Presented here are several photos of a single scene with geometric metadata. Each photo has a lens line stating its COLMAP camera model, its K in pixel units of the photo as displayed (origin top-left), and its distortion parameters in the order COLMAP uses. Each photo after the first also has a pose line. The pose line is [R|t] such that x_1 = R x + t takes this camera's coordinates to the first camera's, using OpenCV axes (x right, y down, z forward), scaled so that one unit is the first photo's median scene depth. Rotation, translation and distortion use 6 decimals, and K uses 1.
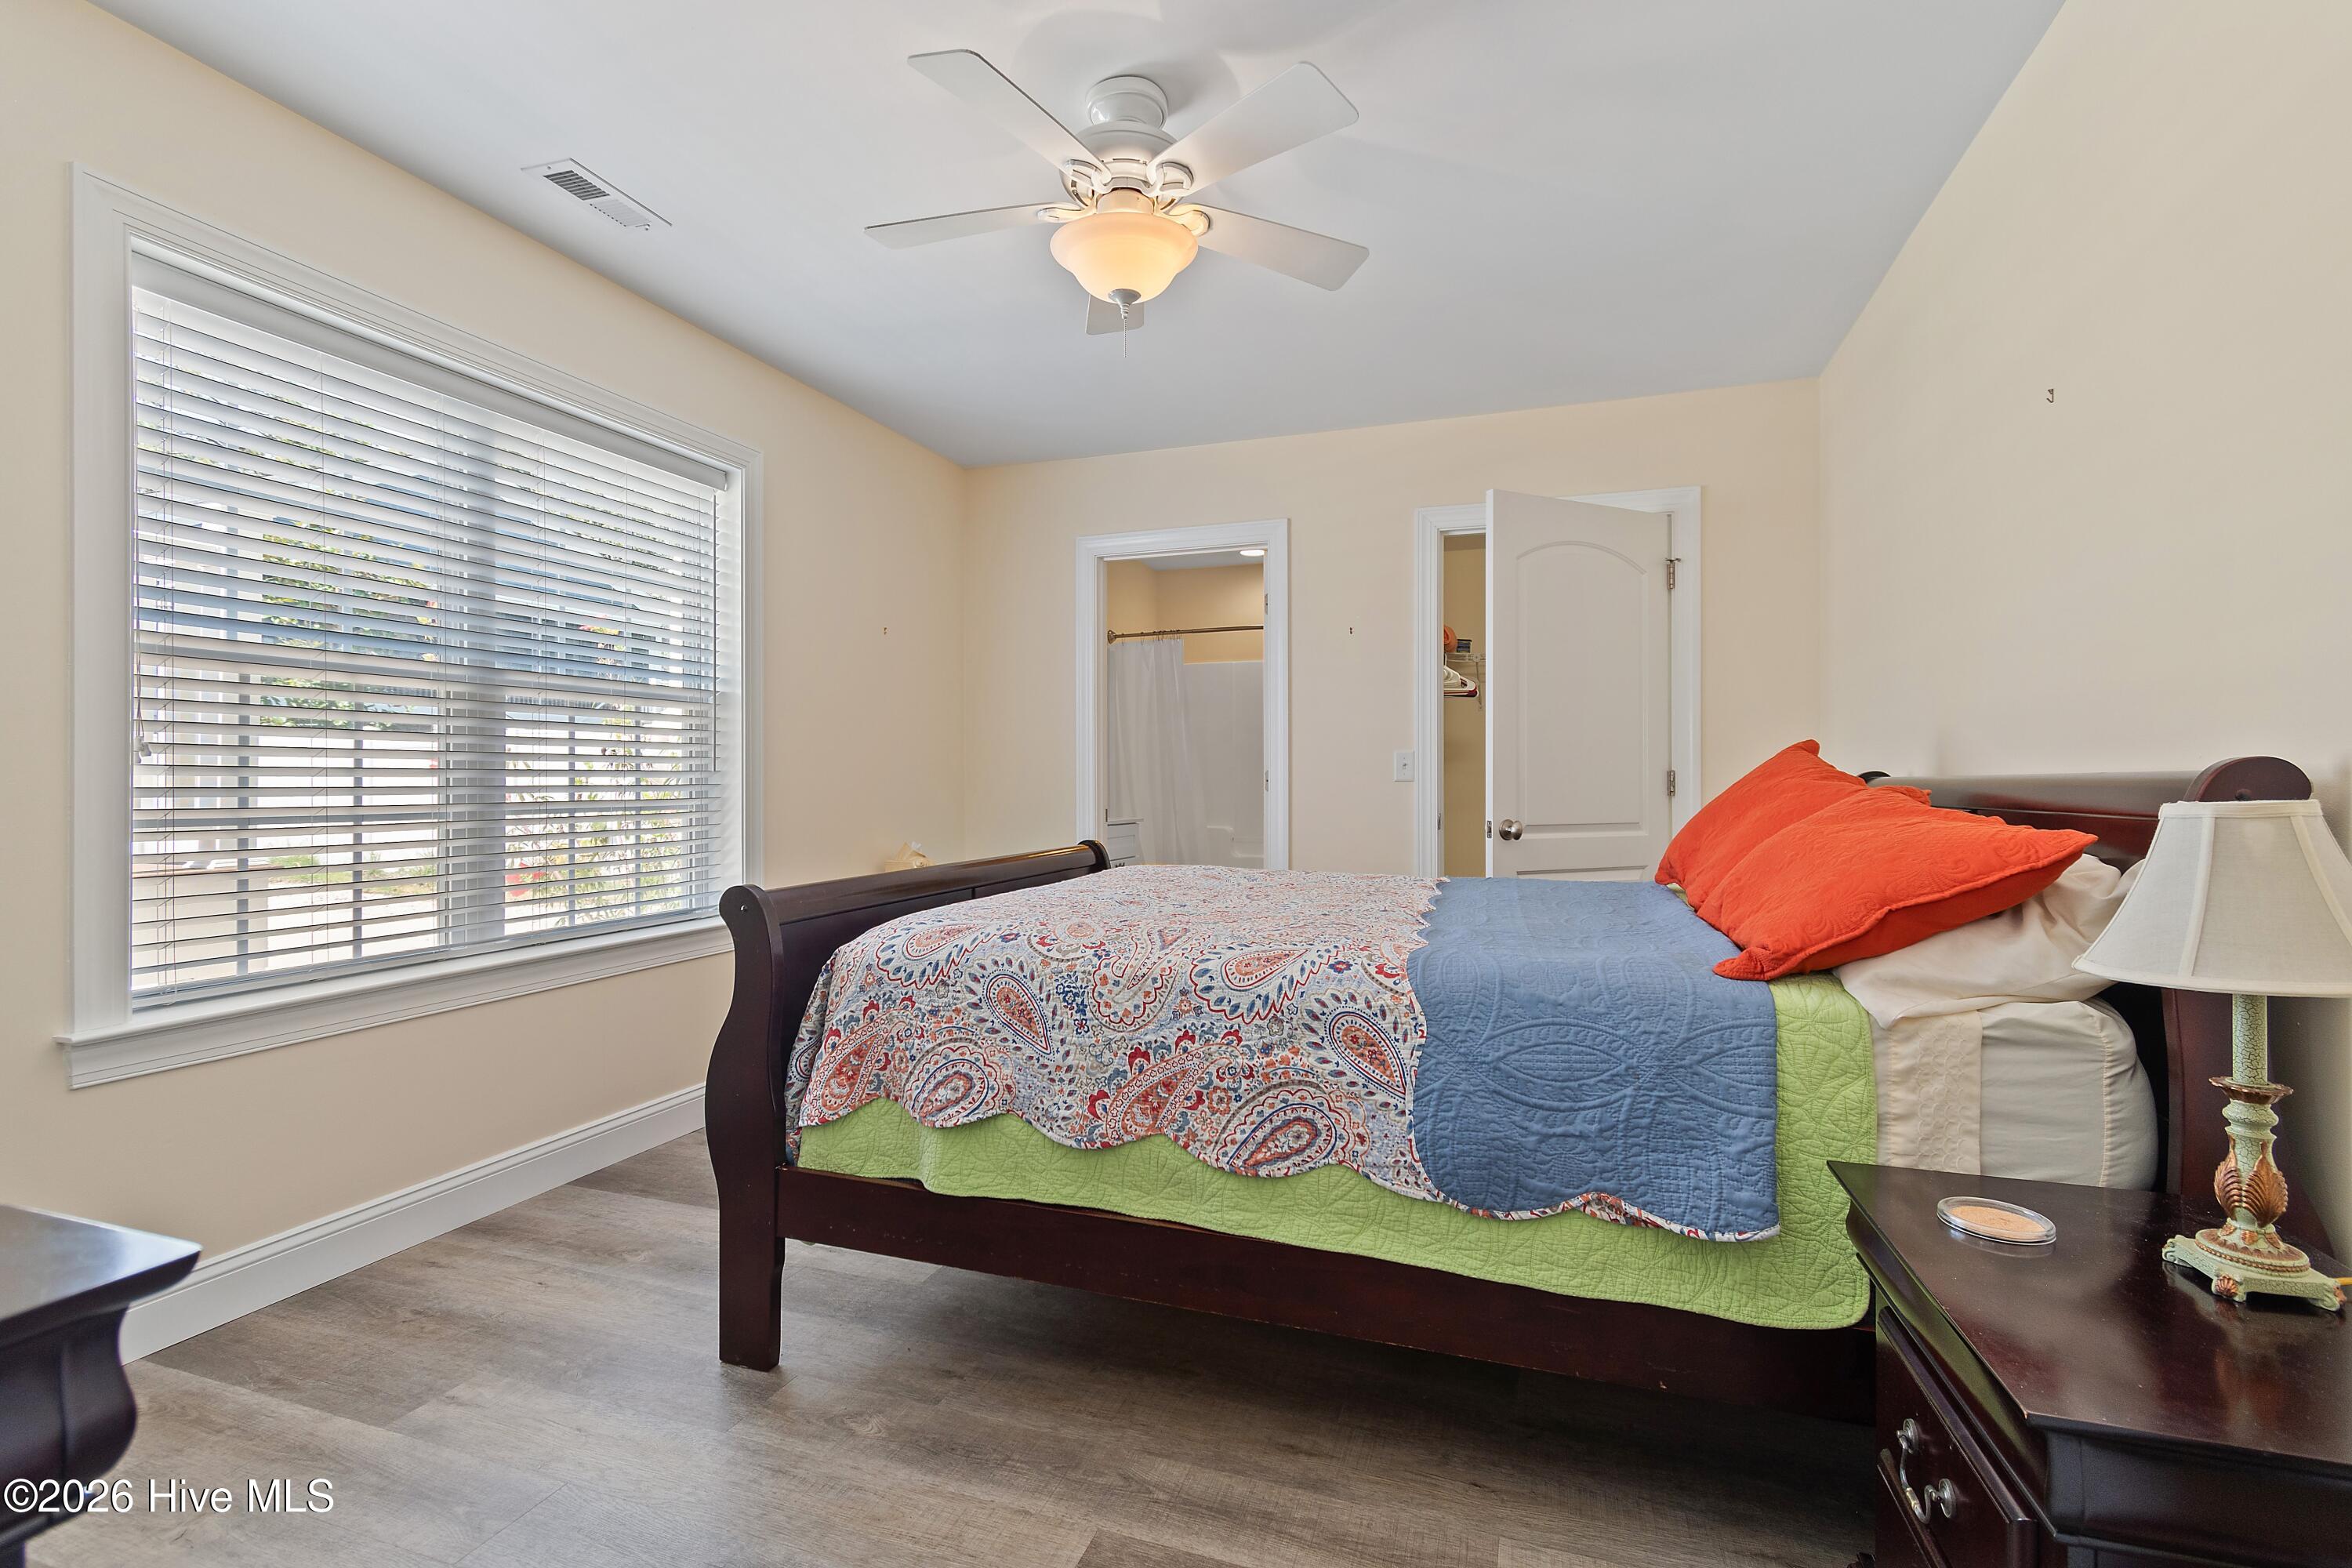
lens RADIAL K [[1046.4, 0, 1176.3], [0, 1046.4, 742.3], [0, 0, 1]] dist [0.000833, 0.000028]
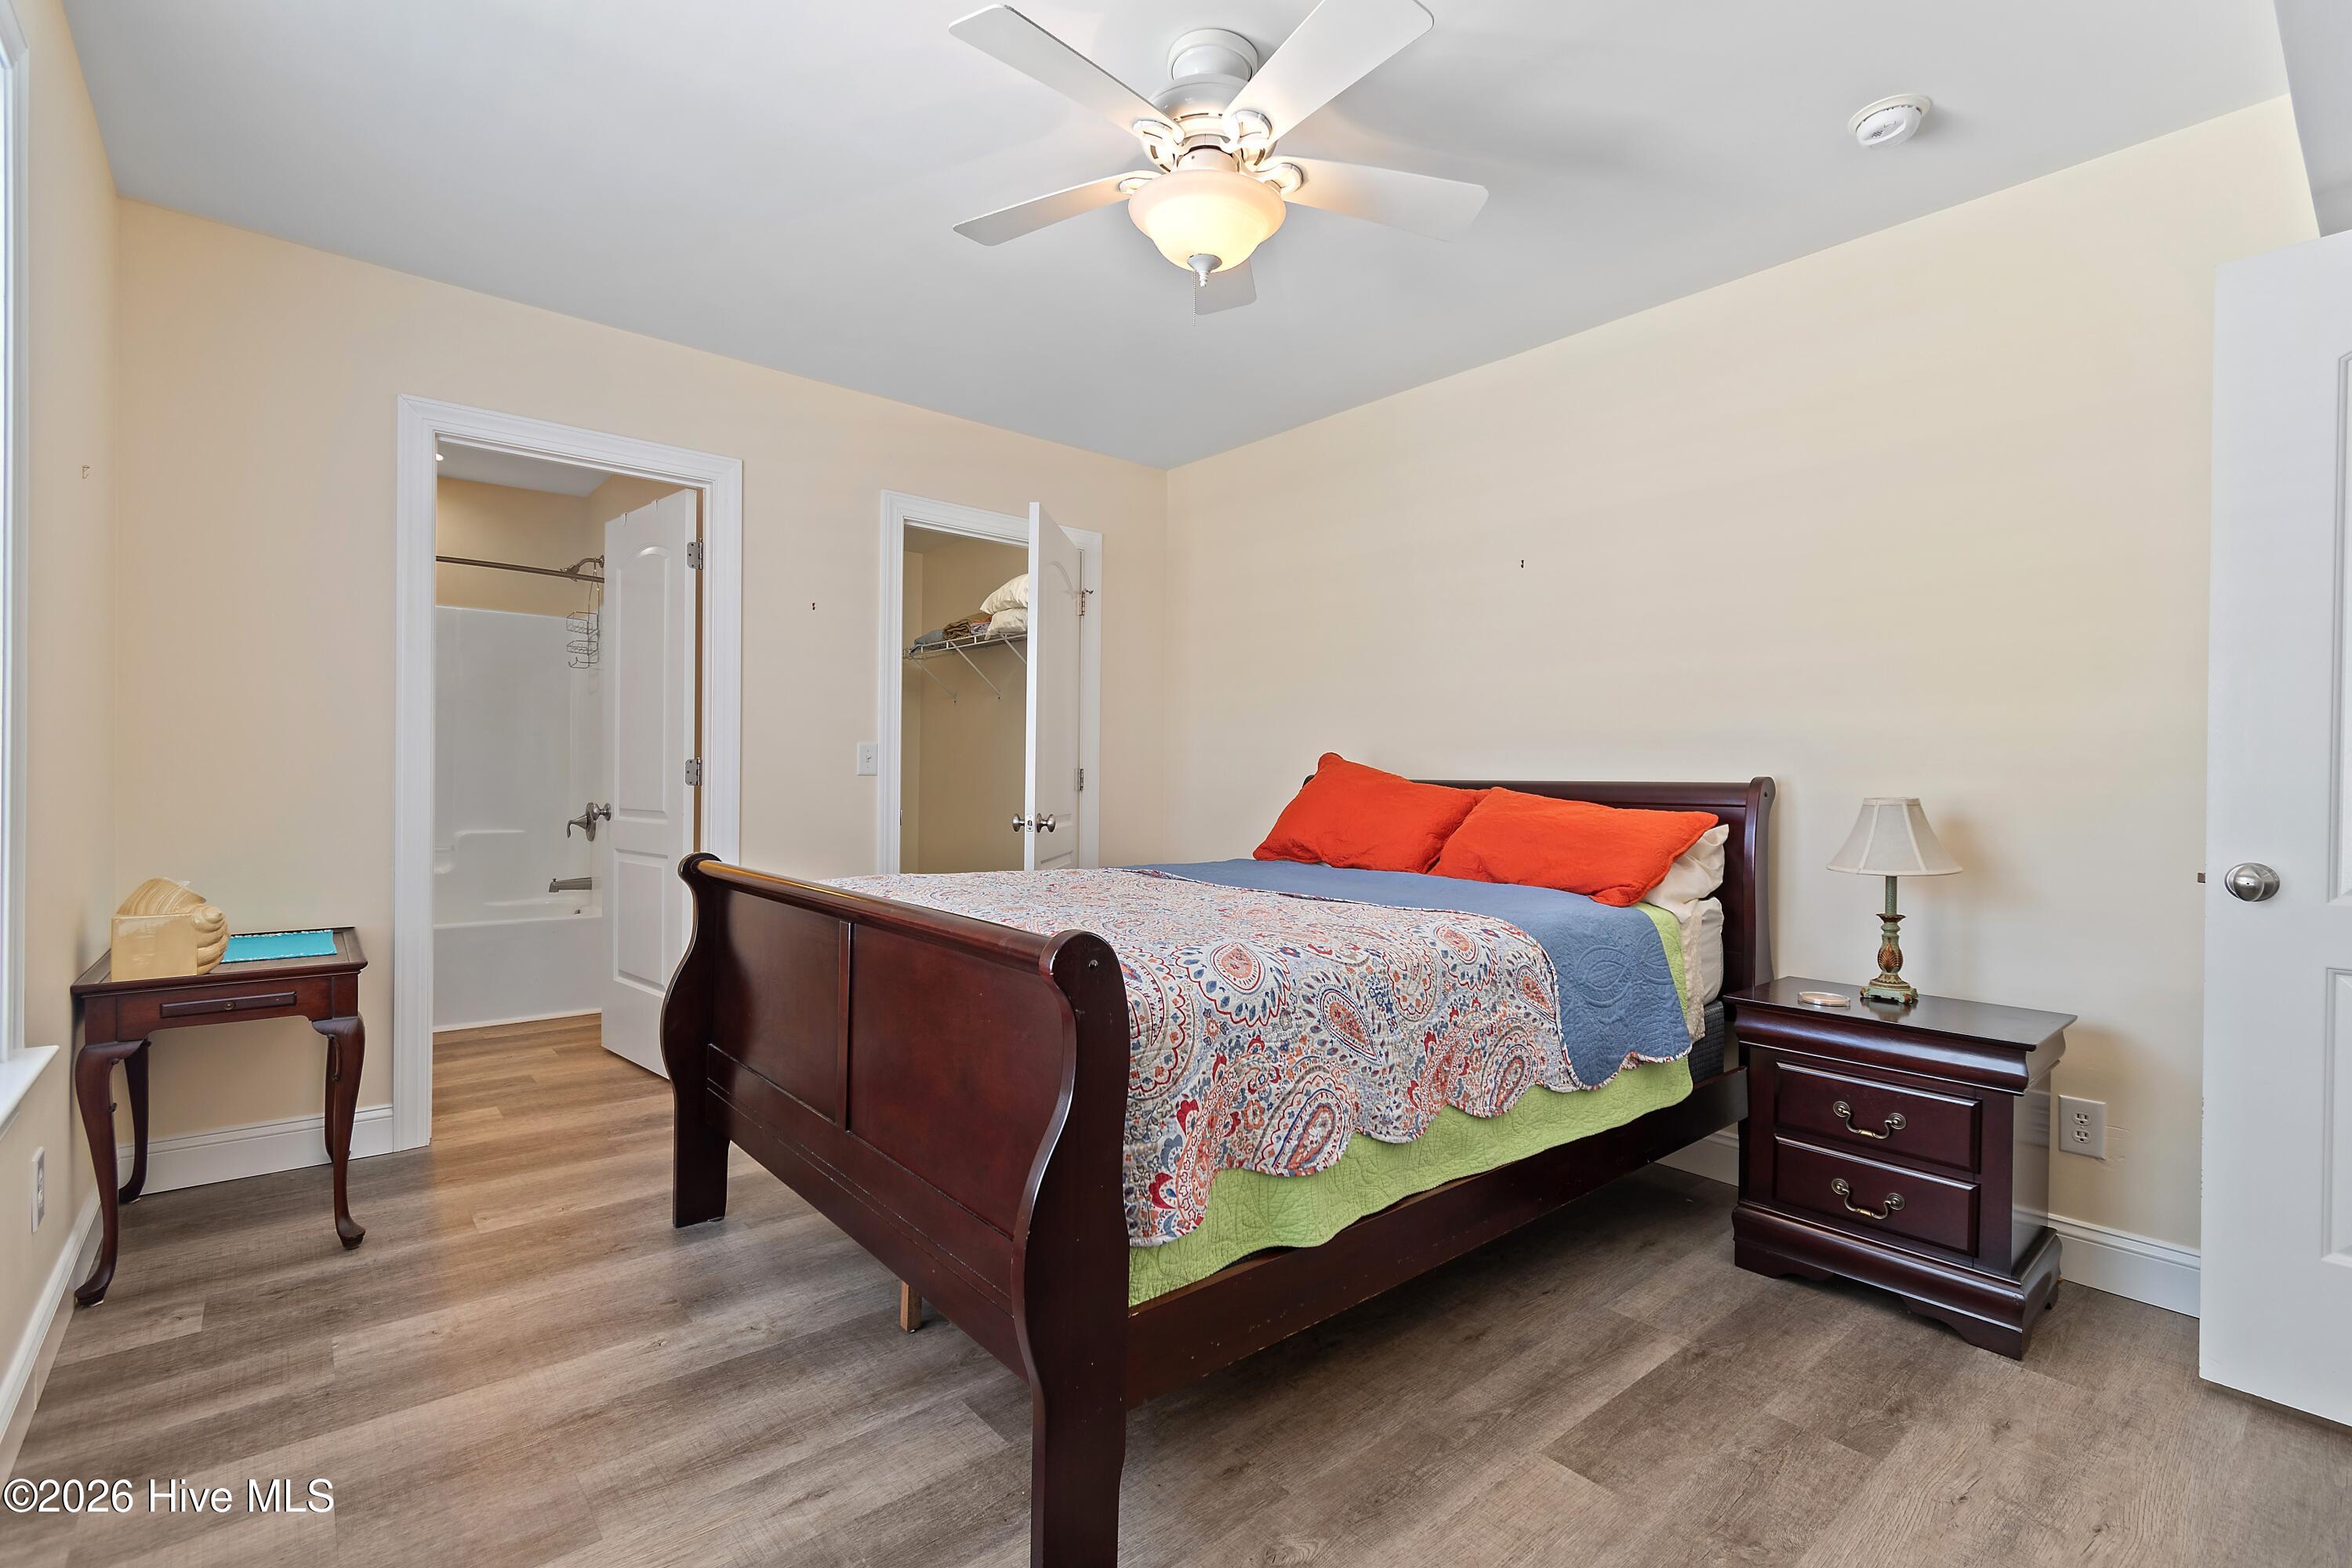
lens RADIAL K [[1046.4, 0, 1176.3], [0, 1046.4, 742.3], [0, 0, 1]] dist [0.000833, 0.000028]
pose [[0.514798, 0.037295, 0.856500, -1.085879], [-0.045989, 0.998816, -0.015851, 0.023717], [-0.856077, -0.031229, 0.515903, 0.668830]]
